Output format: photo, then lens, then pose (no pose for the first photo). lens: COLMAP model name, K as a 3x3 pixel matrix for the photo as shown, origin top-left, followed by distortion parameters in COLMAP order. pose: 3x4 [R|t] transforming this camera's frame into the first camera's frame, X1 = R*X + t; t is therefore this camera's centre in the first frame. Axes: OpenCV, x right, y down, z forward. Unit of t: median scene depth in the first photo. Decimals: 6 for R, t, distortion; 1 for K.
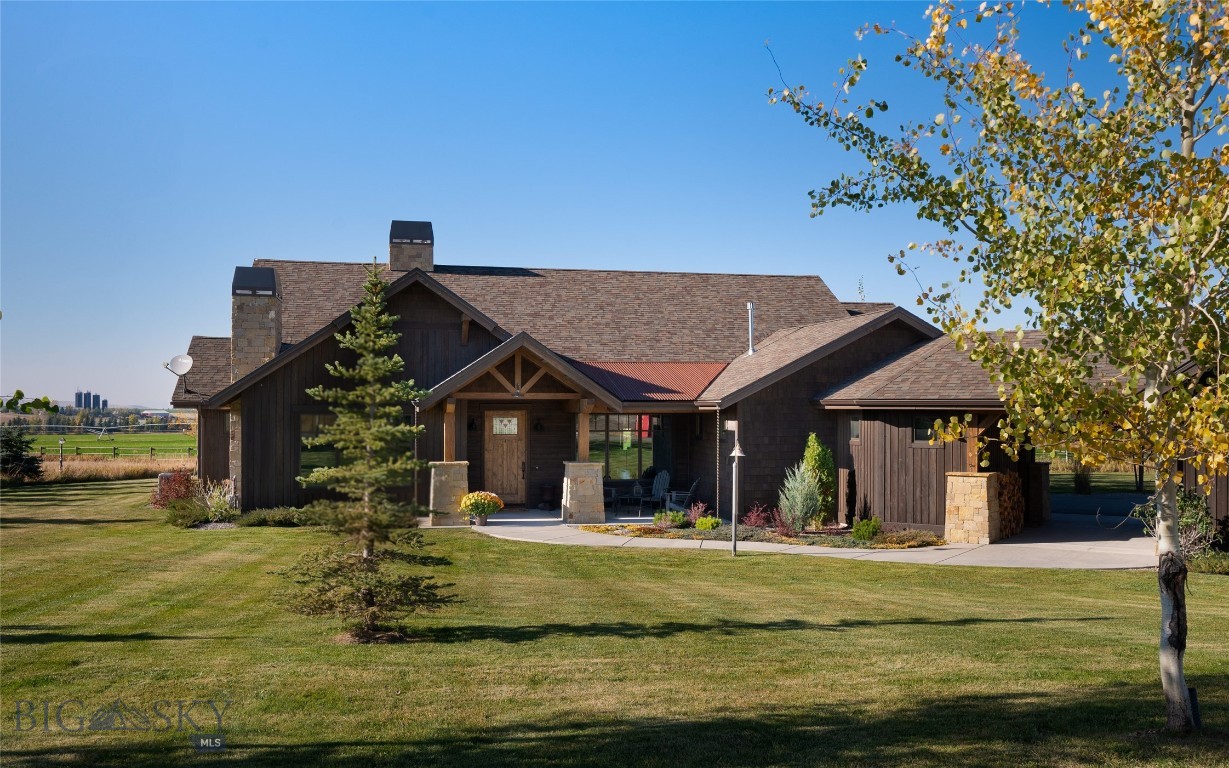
lens RADIAL K [[954.9, 0, 632.0], [0, 954.9, 382.8], [0, 0, 1]] dist [0.001806, 0.001007]
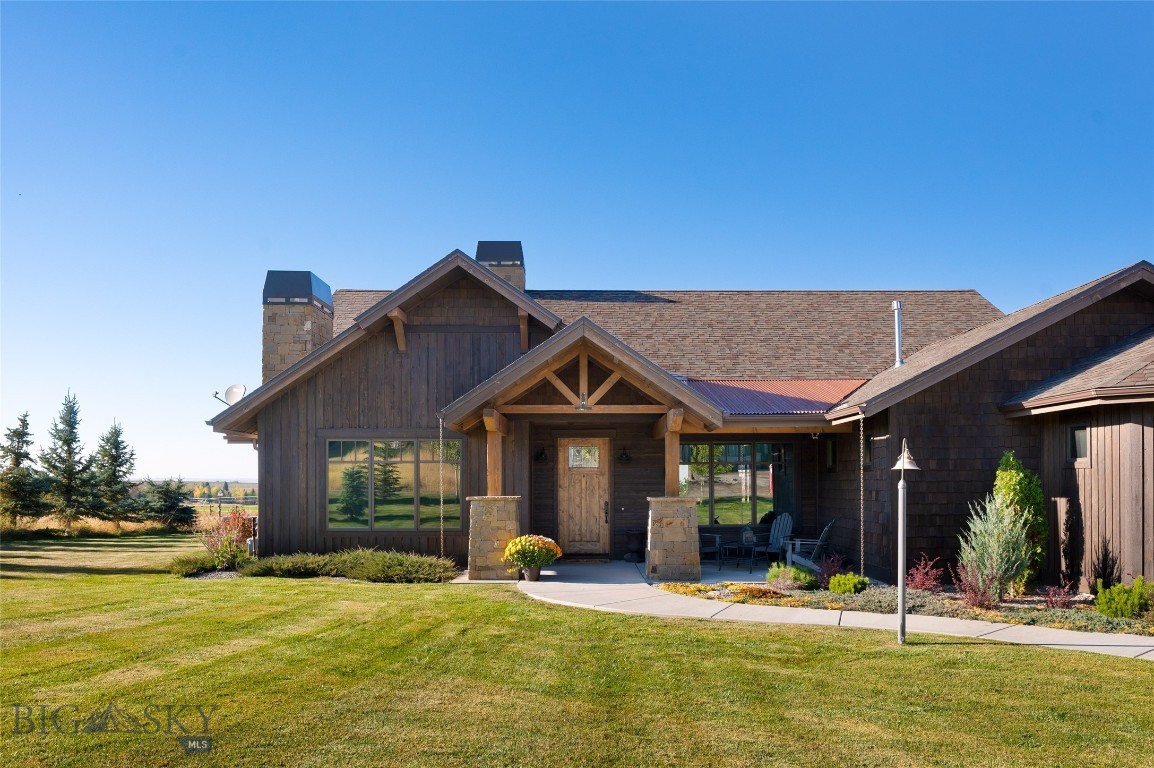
lens RADIAL K [[826.9, 0, 611.9], [0, 826.9, 460.8], [0, 0, 1]] dist [0.001039, 0.001925]
pose [[0.983302, -0.008553, -0.181782, 0.020830], [0.009862, 0.999932, 0.006298, 0.051320], [0.181716, -0.007986, 0.983319, 0.369001]]
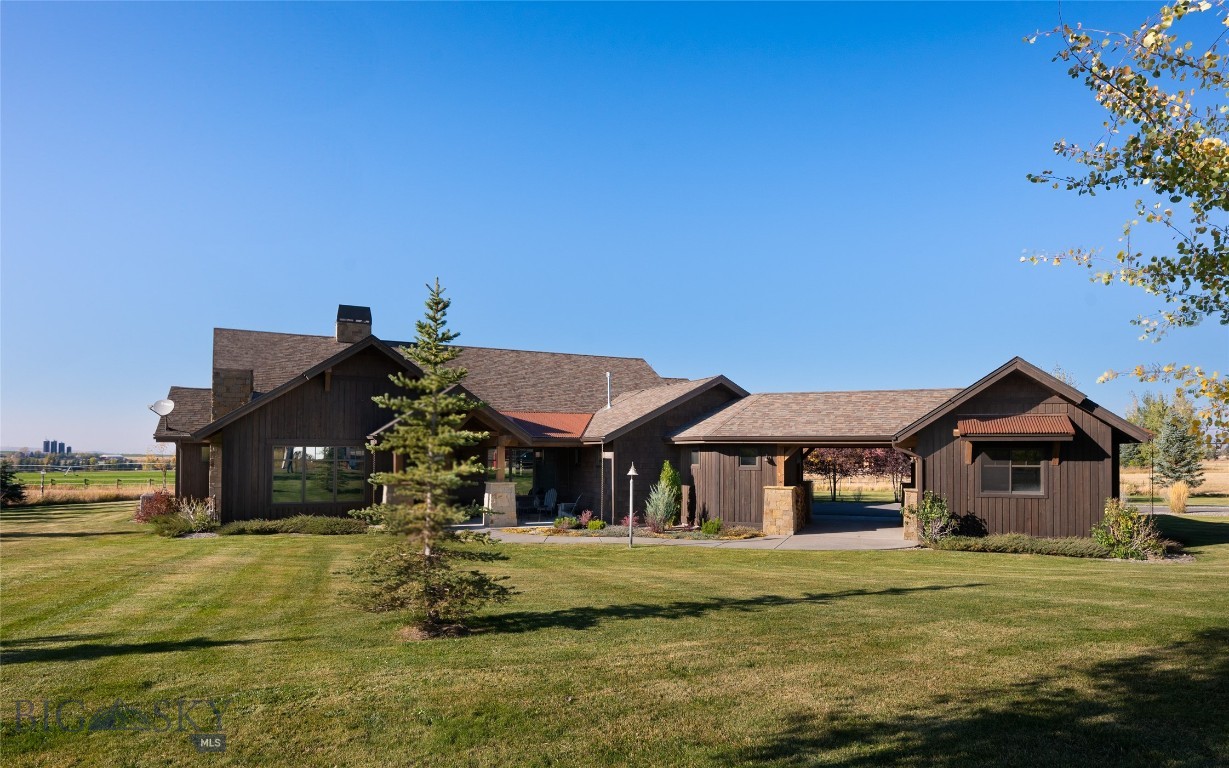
lens RADIAL K [[624.2, 0, 613.6], [0, 624.2, 431.2], [0, 0, 1]] dist [0.002688, 0.000675]
pose [[0.978444, 0.011303, 0.206204, -0.079474], [-0.009686, 0.999914, -0.008849, 0.017133], [-0.206286, 0.006660, 0.978469, 0.097316]]
